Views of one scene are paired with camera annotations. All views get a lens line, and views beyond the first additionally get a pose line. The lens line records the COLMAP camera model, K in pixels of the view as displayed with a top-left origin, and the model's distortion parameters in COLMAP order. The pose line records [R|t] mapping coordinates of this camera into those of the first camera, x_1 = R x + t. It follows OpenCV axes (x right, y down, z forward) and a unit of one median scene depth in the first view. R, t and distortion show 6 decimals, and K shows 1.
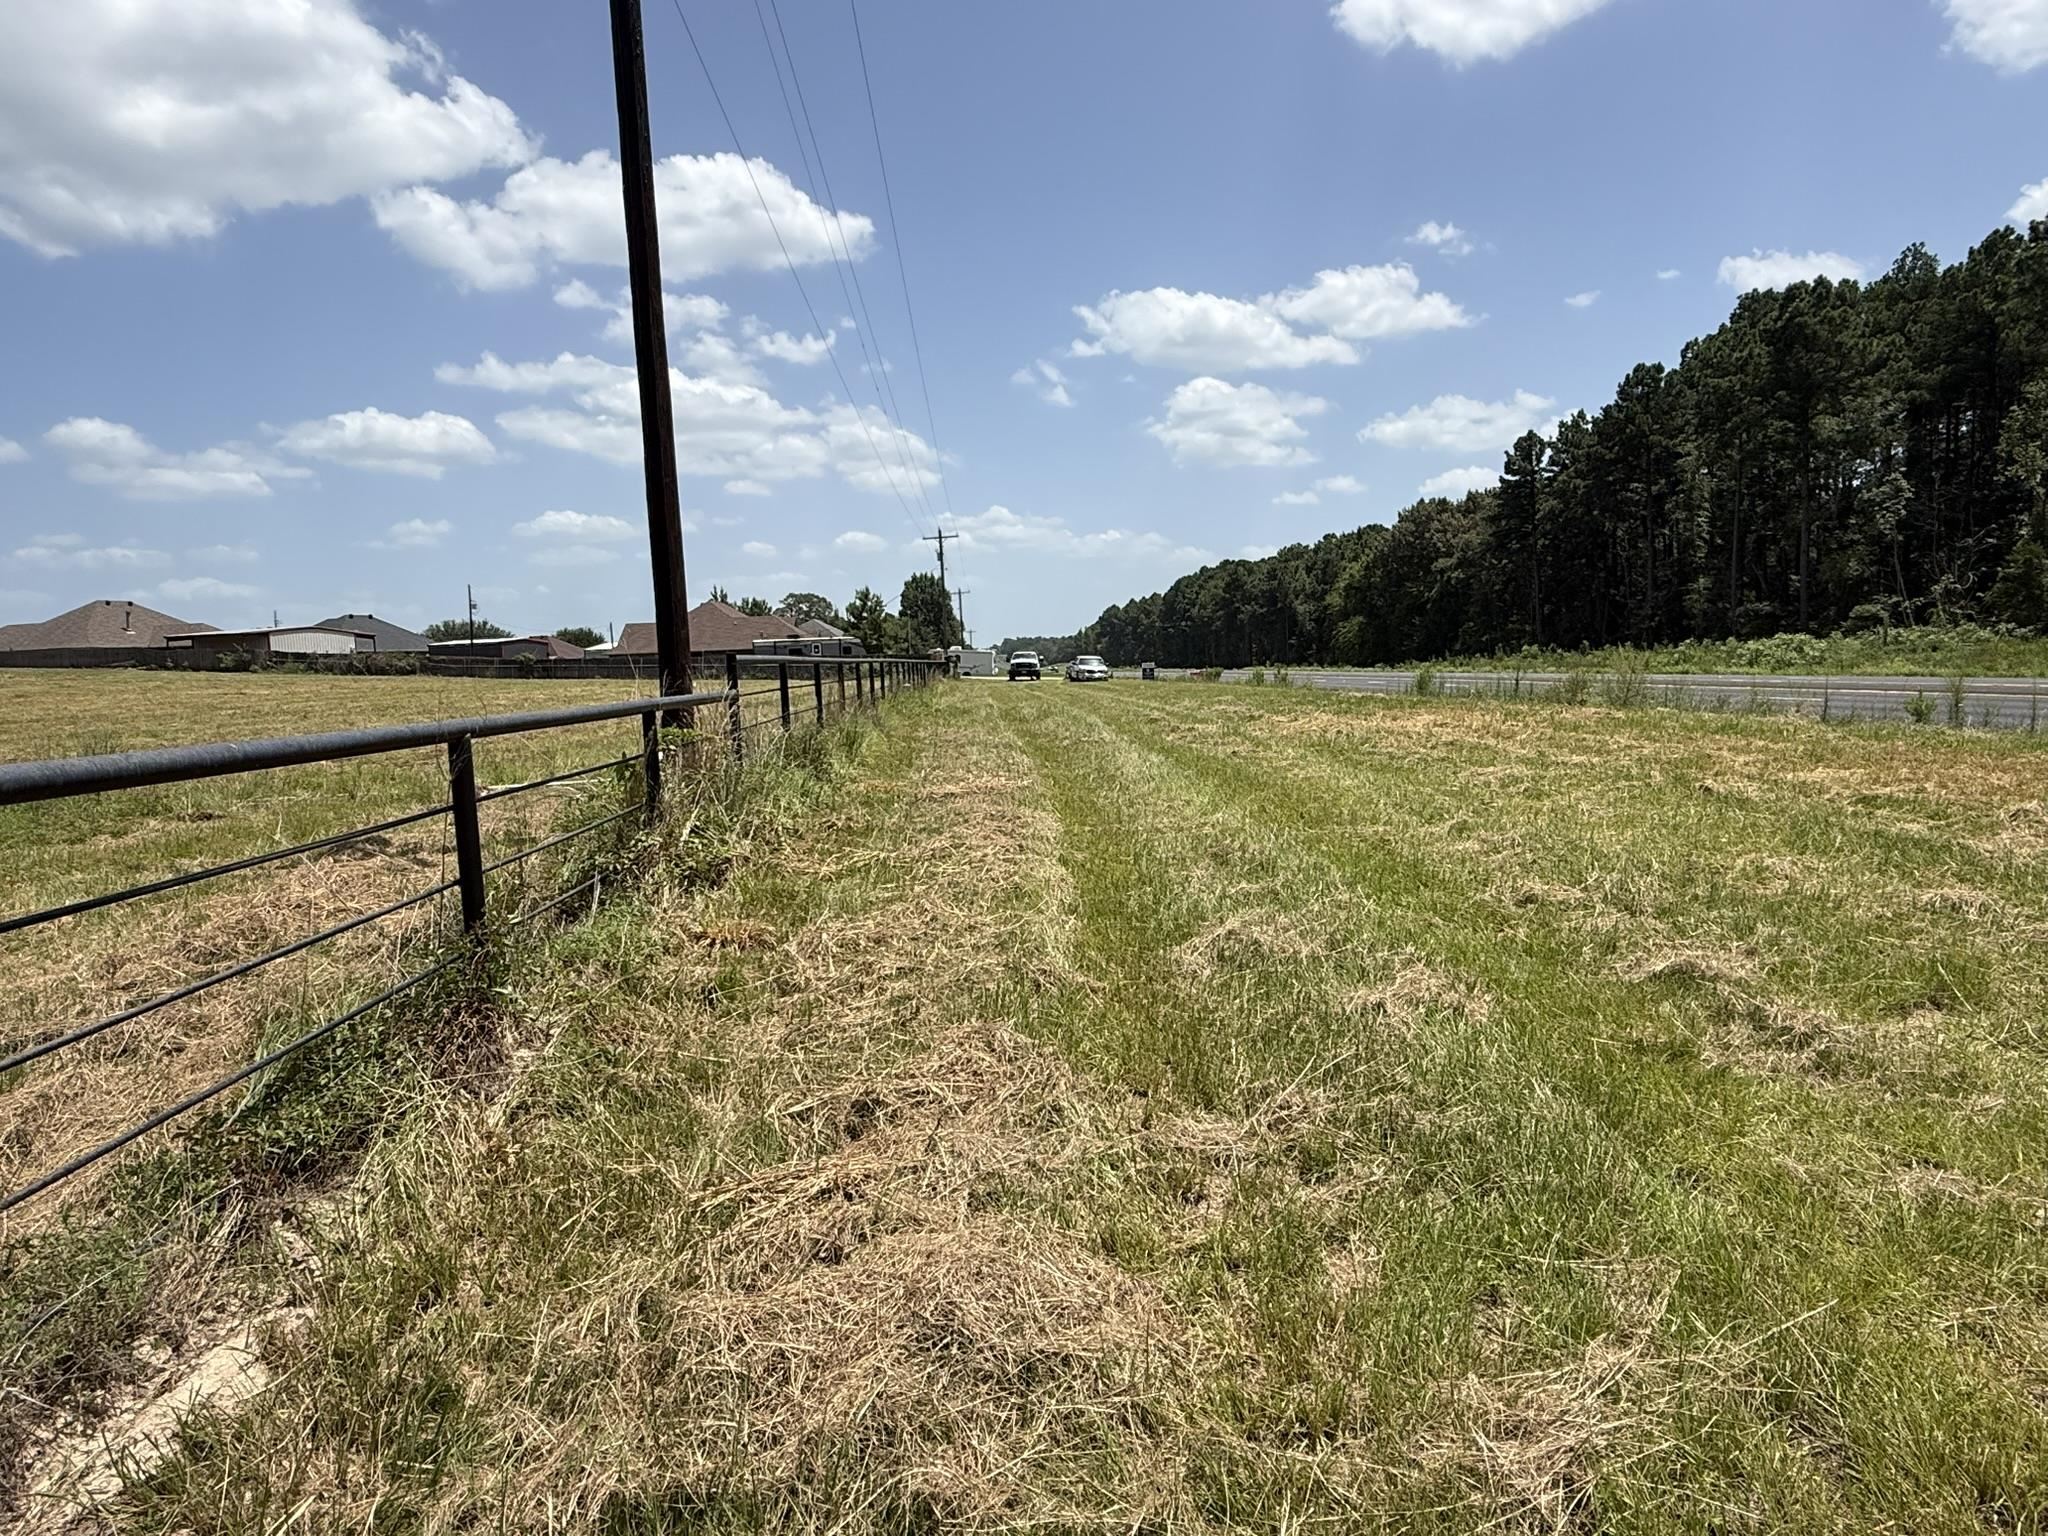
lens RADIAL K [[1213.1, 0, 1016.8], [0, 1213.1, 764.1], [0, 0, 1]] dist [0.000441, 0.000485]
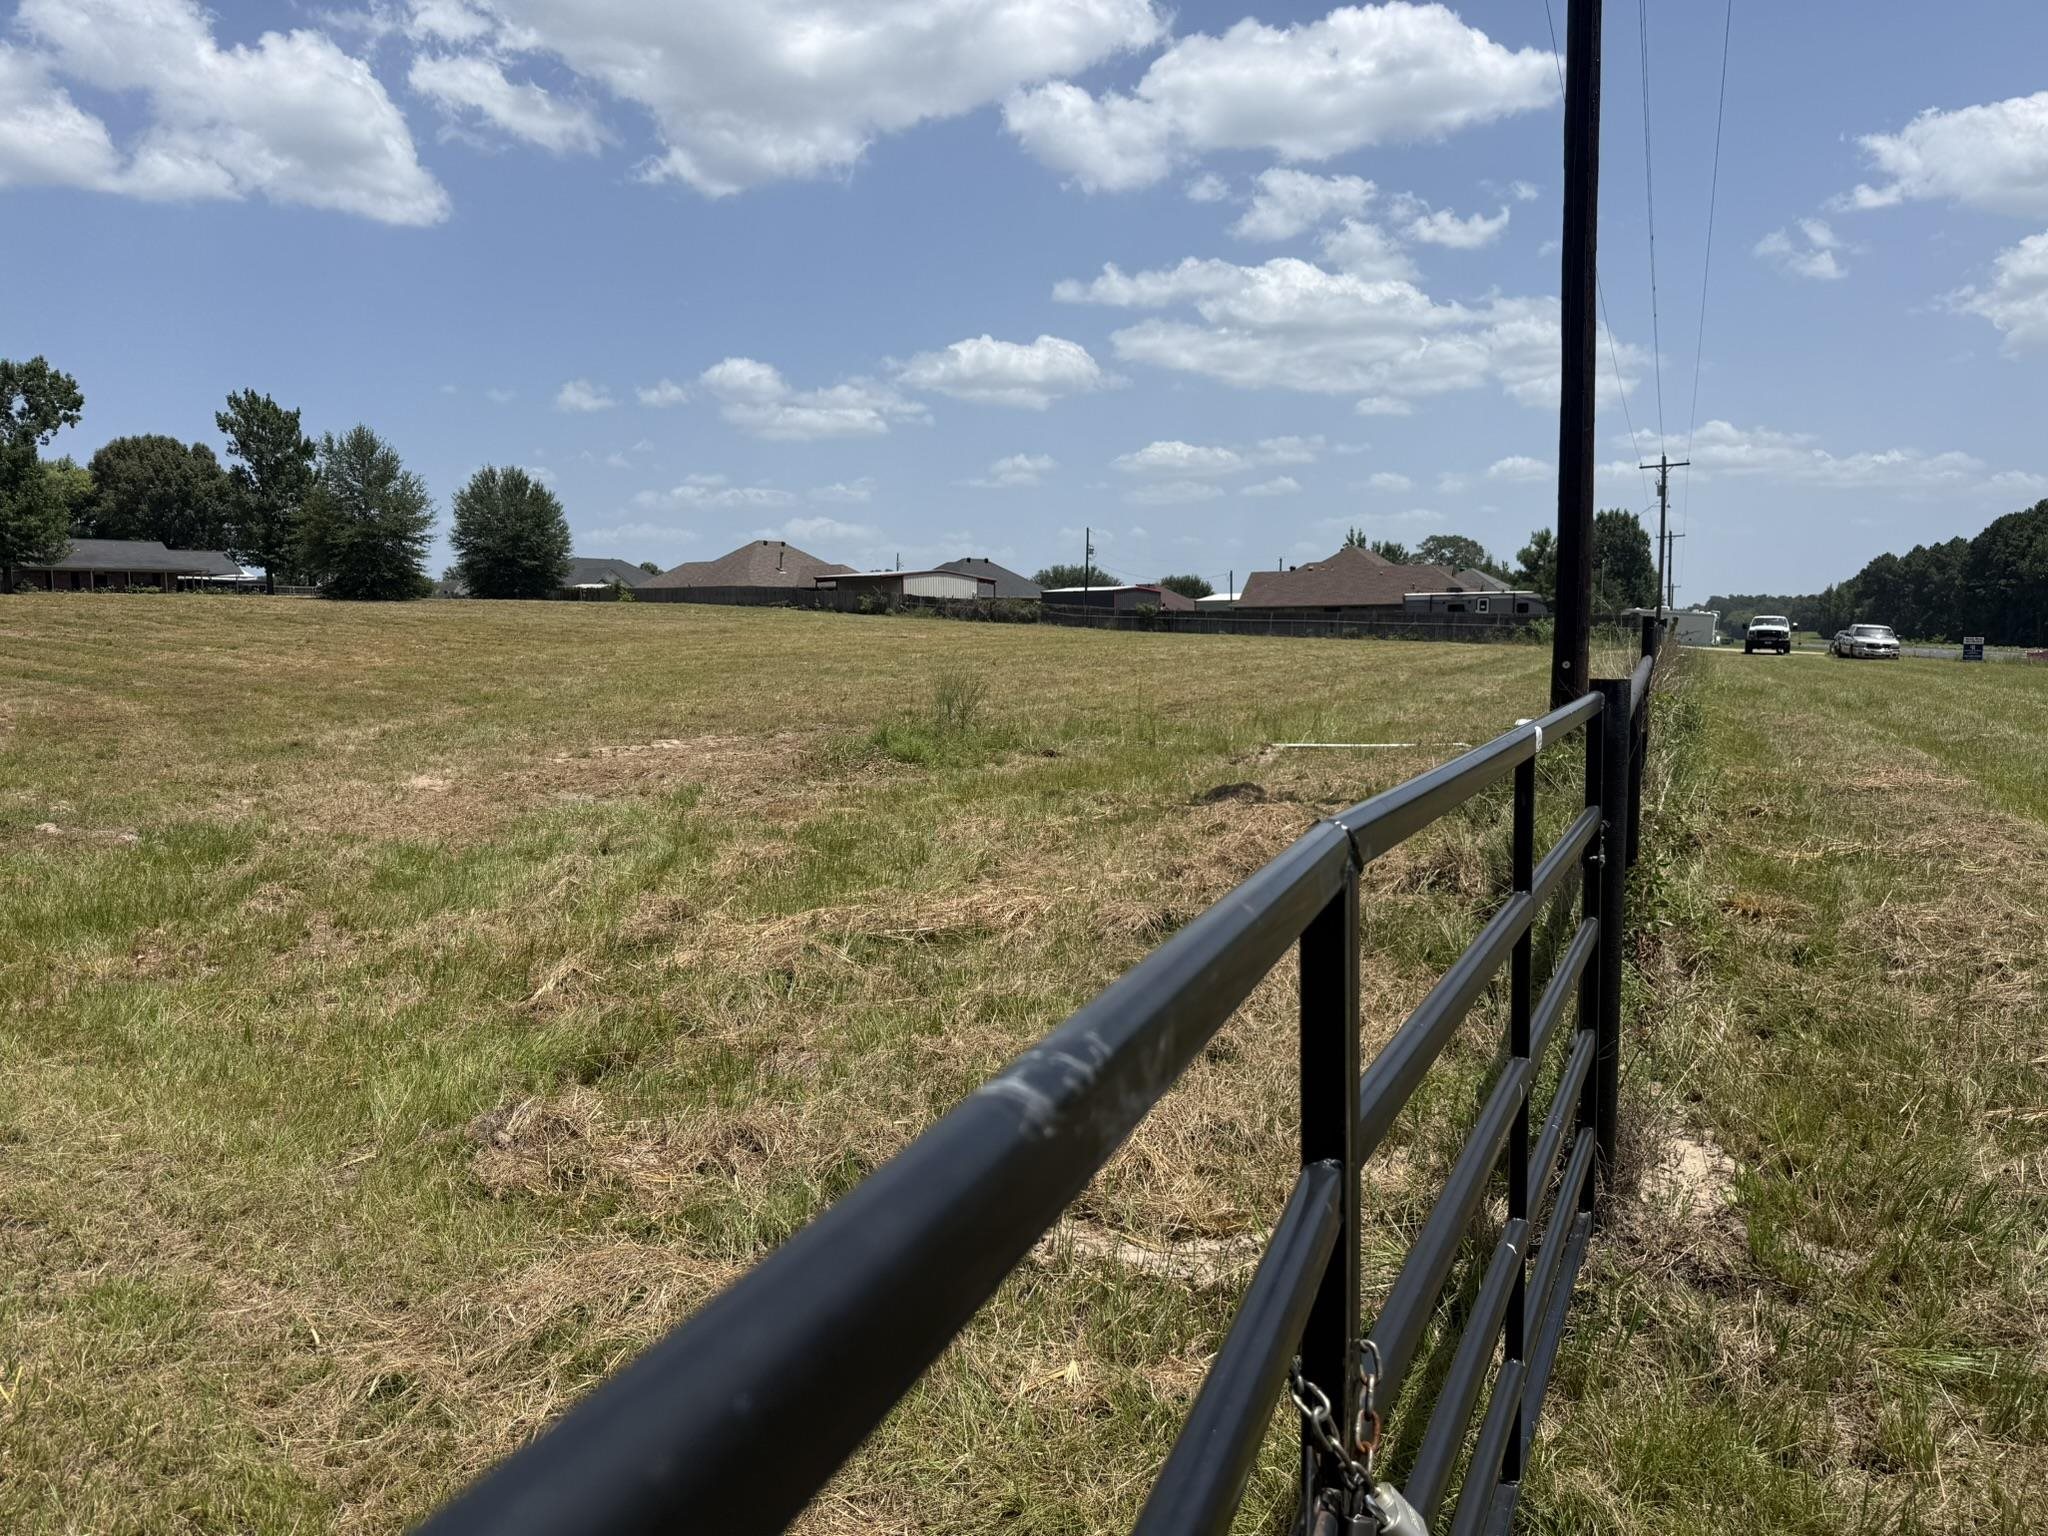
lens RADIAL K [[1432.4, 0, 1019.1], [0, 1432.4, 792.8], [0, 0, 1]] dist [0.102669, -0.155554]
pose [[0.900438, 0.082561, -0.427077, -0.217998], [-0.066956, 0.996428, 0.051459, 0.021850], [0.429800, -0.017740, 0.902750, -0.249247]]
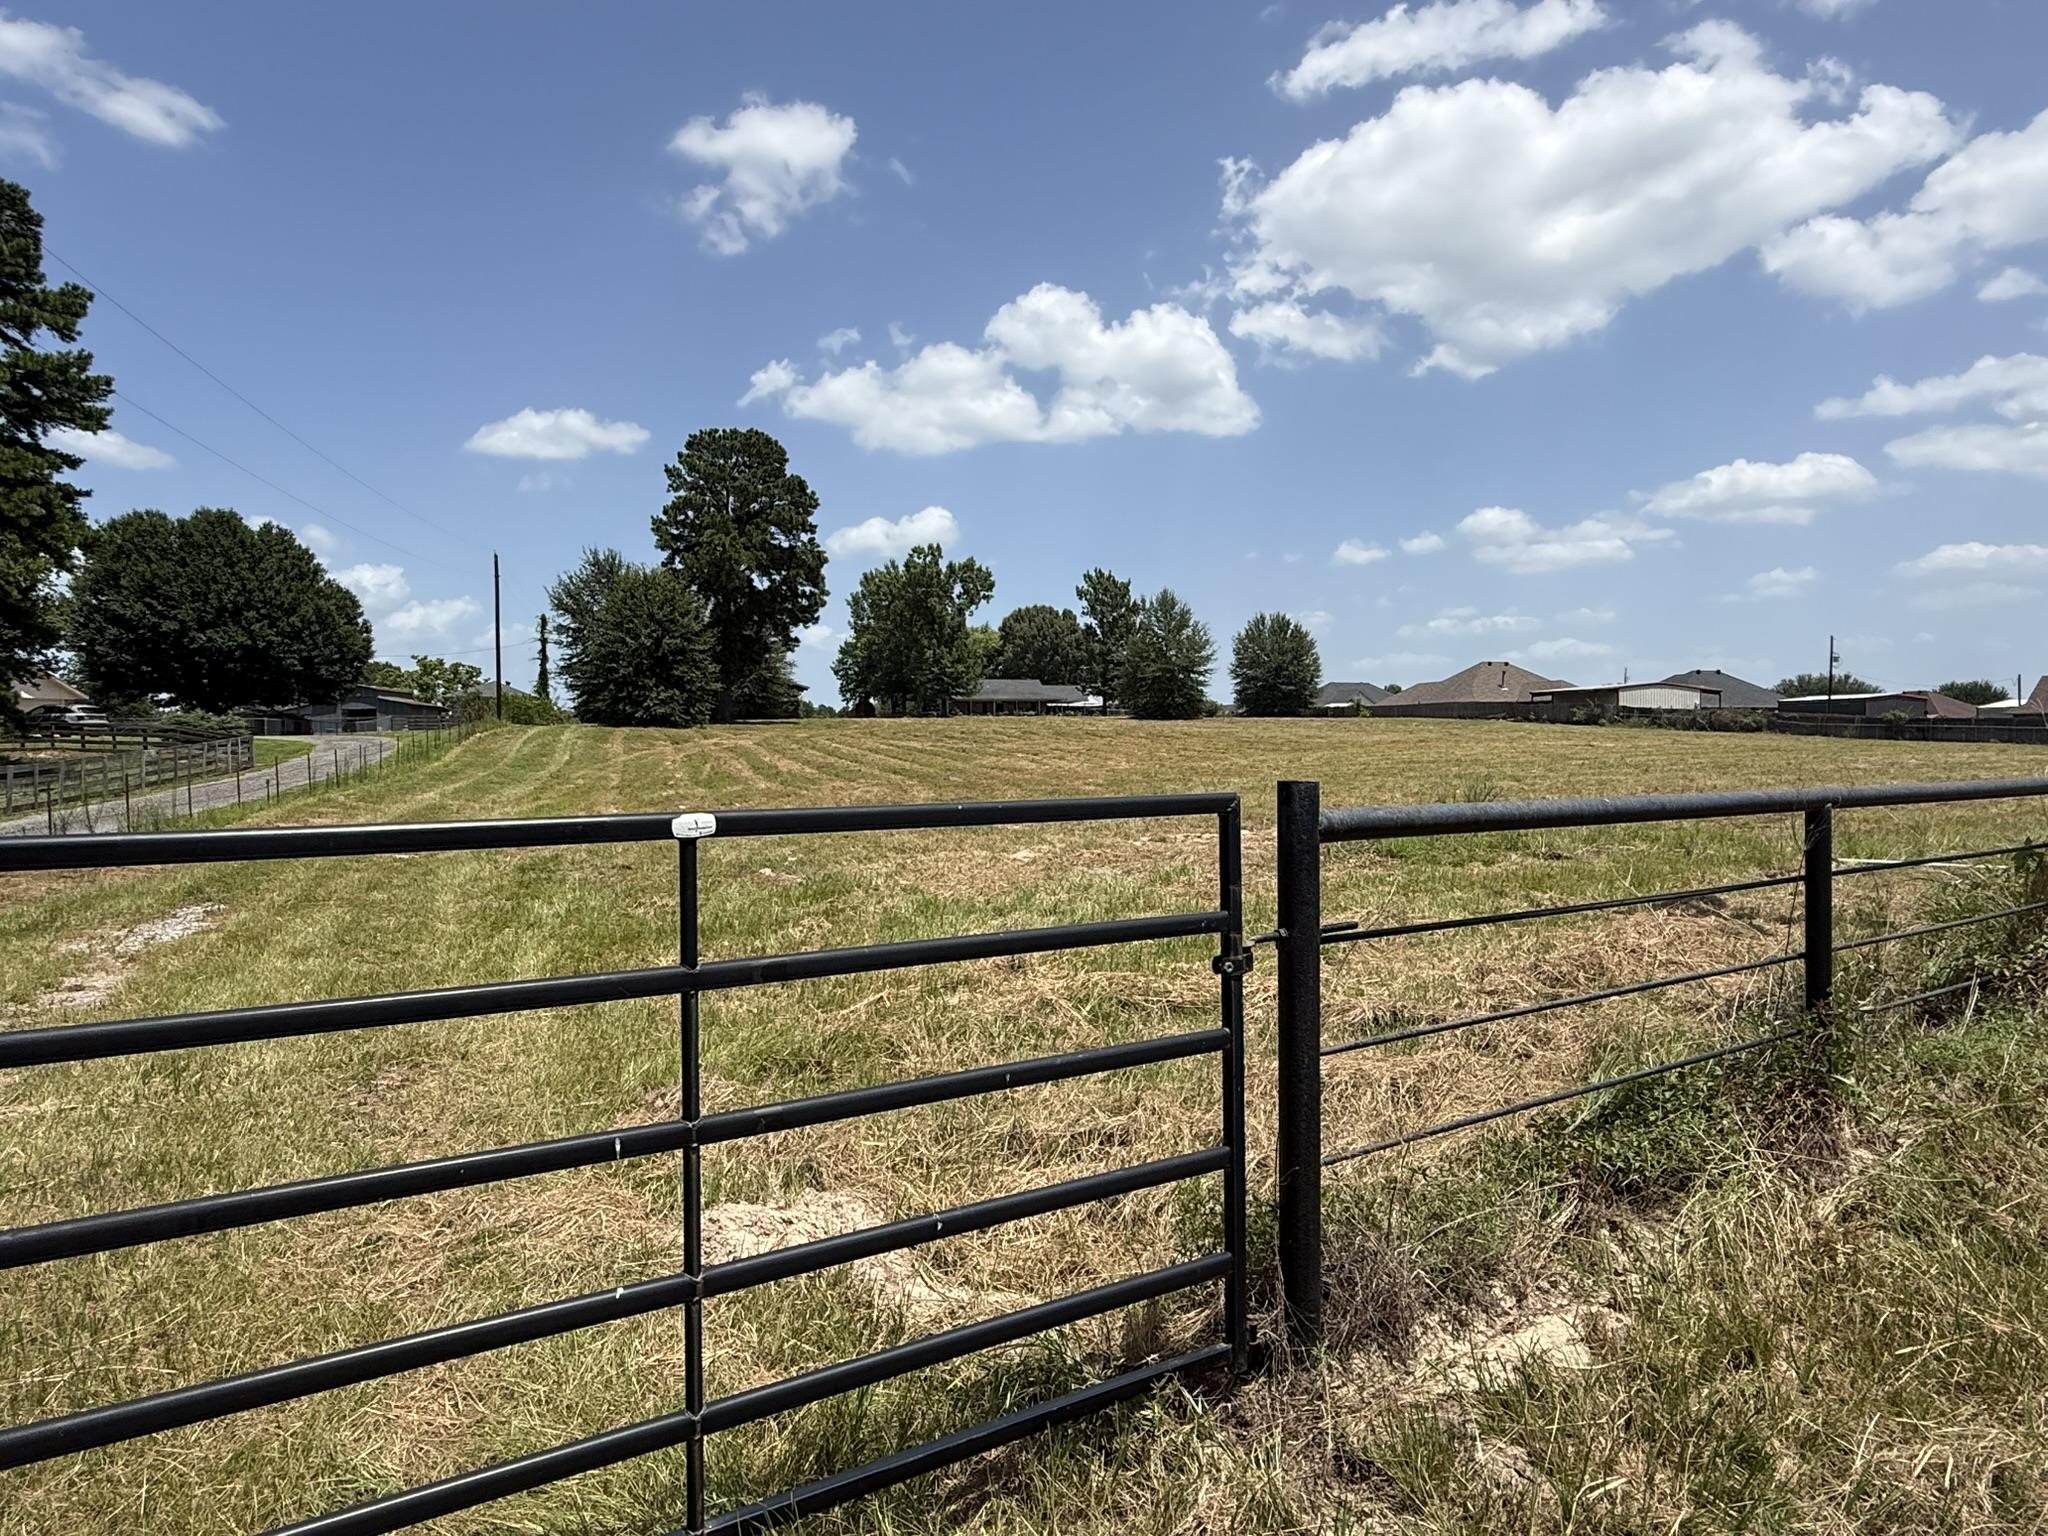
lens RADIAL K [[1215.5, 0, 1012.7], [0, 1215.5, 765.6], [0, 0, 1]] dist [0.000844, 0.000676]
pose [[0.531125, 0.050434, -0.845791, 0.009003], [-0.087683, 0.996139, 0.004338, -0.001348], [0.842744, 0.071858, 0.533497, -0.031344]]
